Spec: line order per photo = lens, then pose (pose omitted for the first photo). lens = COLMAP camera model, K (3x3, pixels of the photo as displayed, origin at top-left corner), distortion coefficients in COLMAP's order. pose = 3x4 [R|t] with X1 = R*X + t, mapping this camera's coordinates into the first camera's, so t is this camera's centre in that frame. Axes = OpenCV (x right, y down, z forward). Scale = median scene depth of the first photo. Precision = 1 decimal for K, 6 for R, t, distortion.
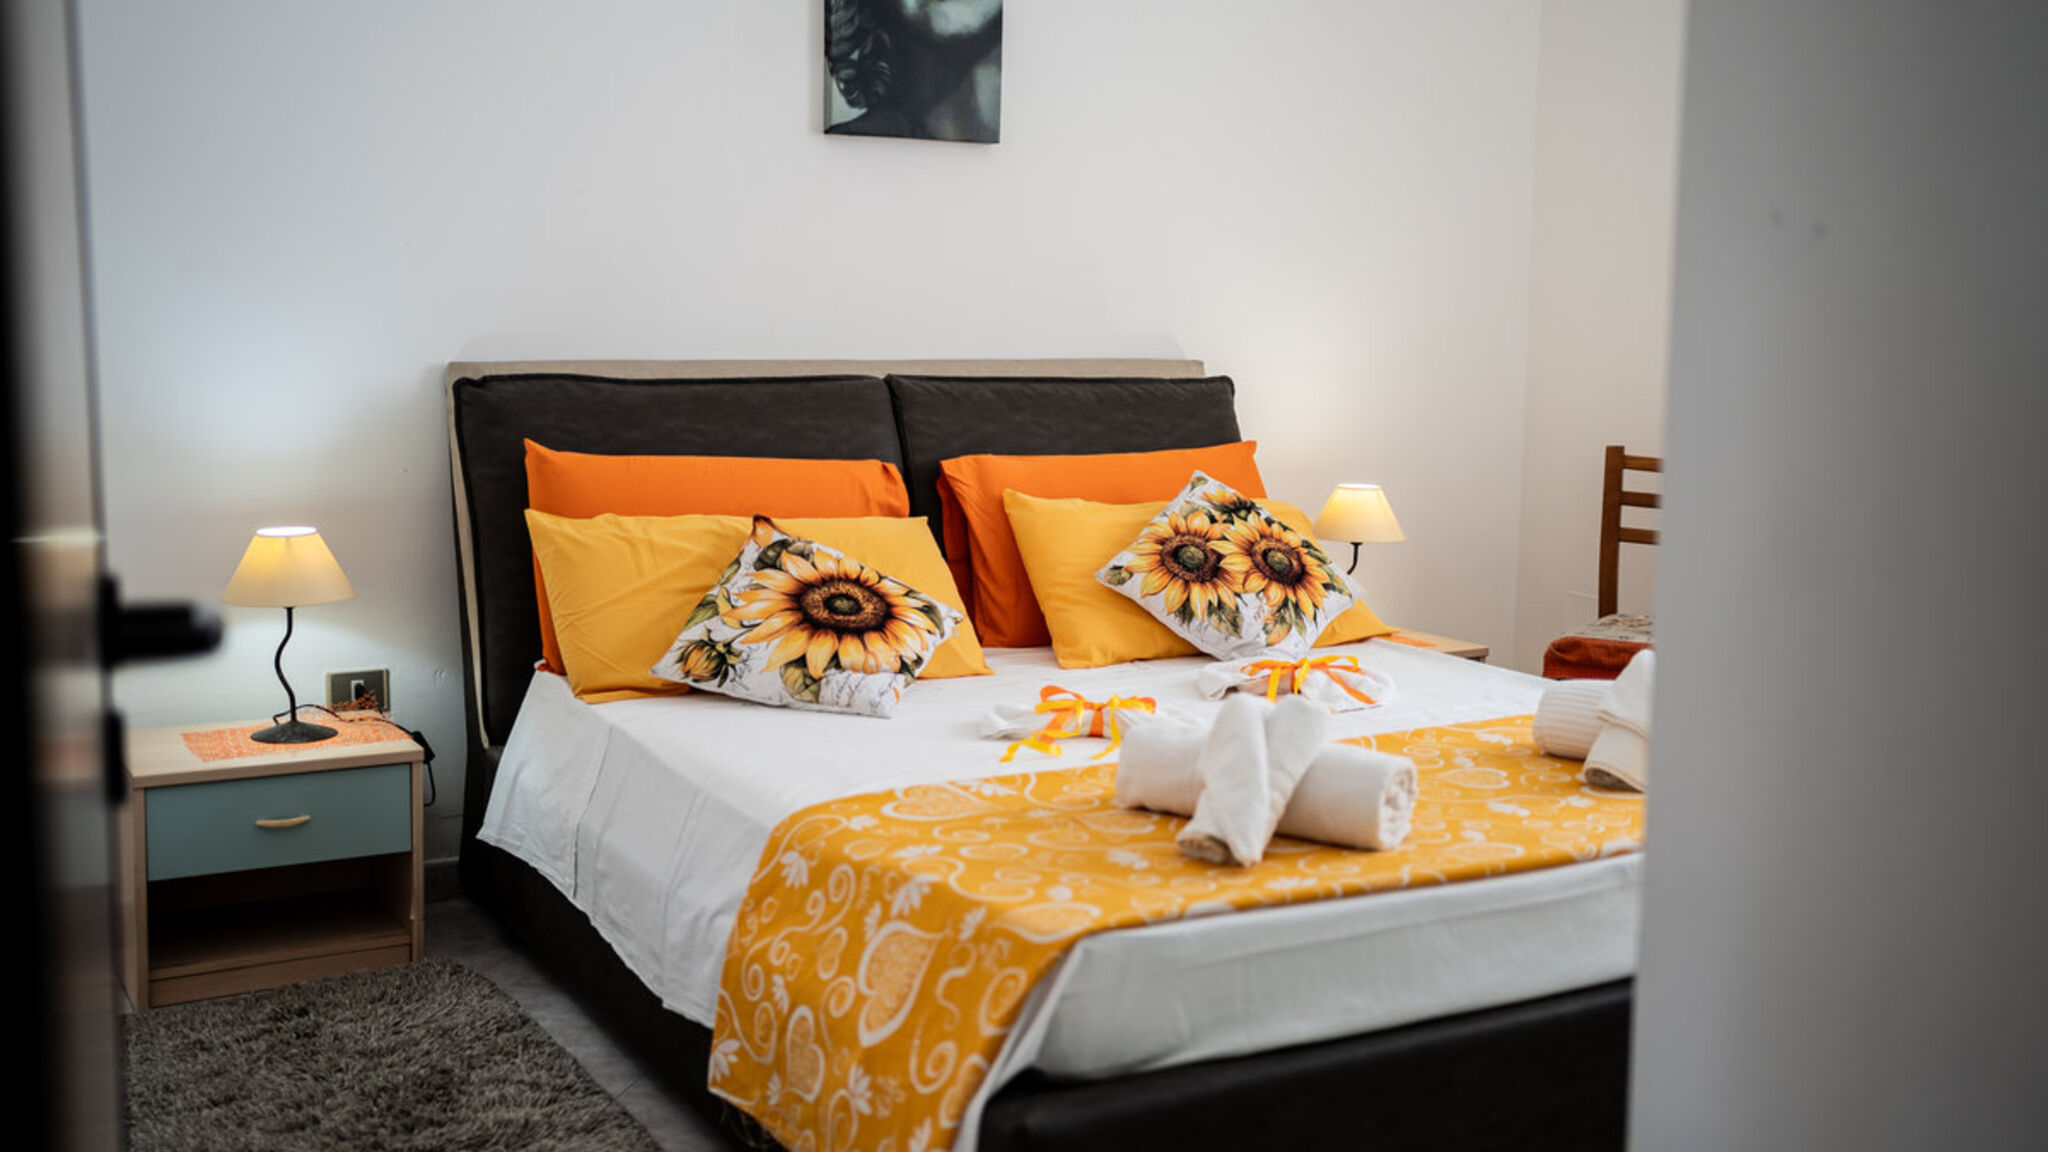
lens RADIAL K [[2131.3, 0, 1018.4], [0, 2131.3, 576.2], [0, 0, 1]] dist [-0.050393, 0.228972]
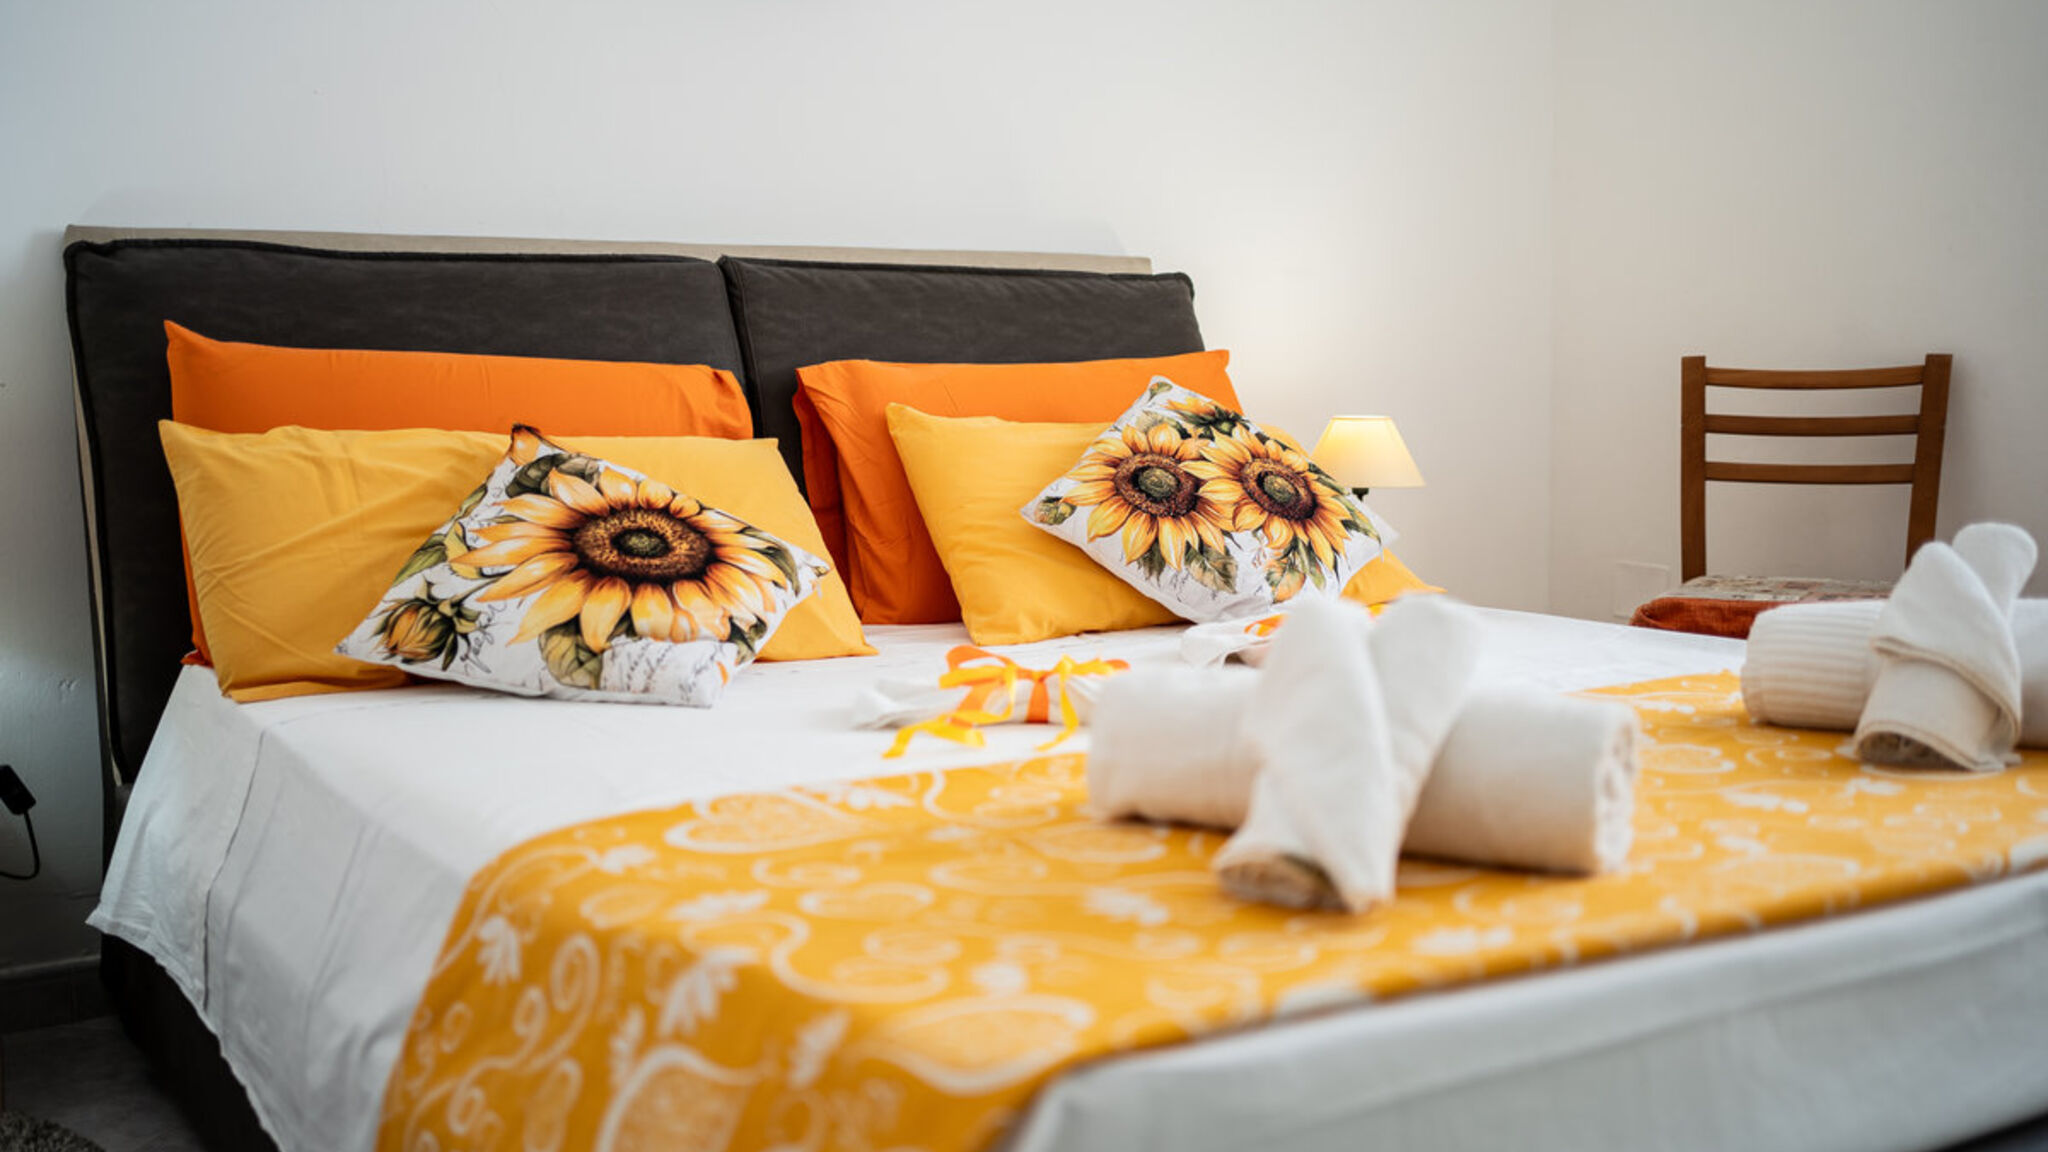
lens RADIAL K [[2131.3, 0, 1018.4], [0, 2131.3, 576.2], [0, 0, 1]] dist [-0.050393, 0.228972]
pose [[0.998527, -0.027467, 0.046799, 0.002416], [0.029129, 0.998955, -0.035226, 0.050066], [-0.045782, 0.036537, 0.998283, 0.343585]]
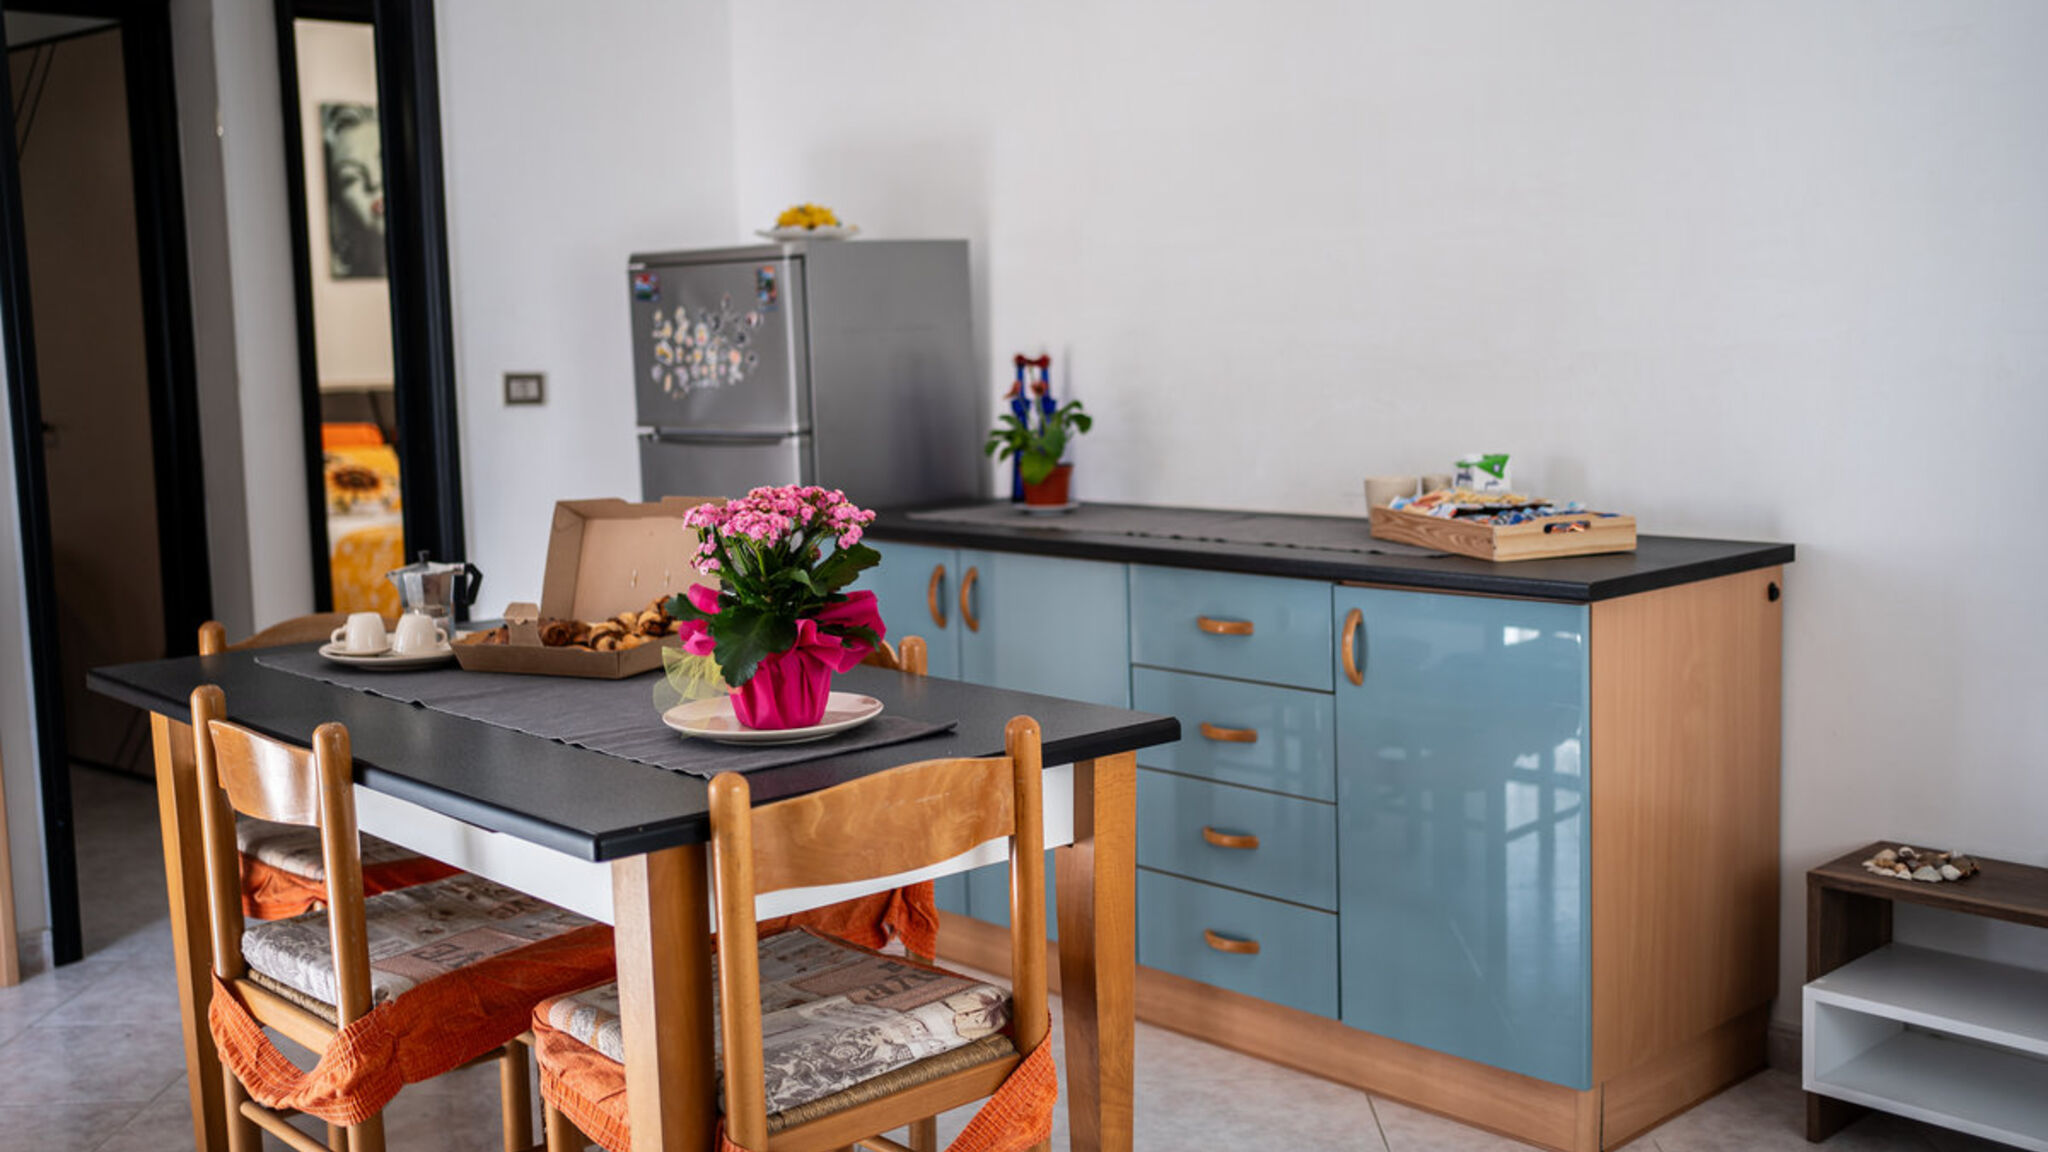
lens RADIAL K [[2131.3, 0, 1018.4], [0, 2131.3, 576.2], [0, 0, 1]] dist [-0.050393, 0.228972]
pose [[0.970468, -0.064413, 0.232470, 0.080912], [0.067536, 0.997702, -0.005492, 0.189737], [-0.231582, 0.021030, 0.972588, -1.543715]]
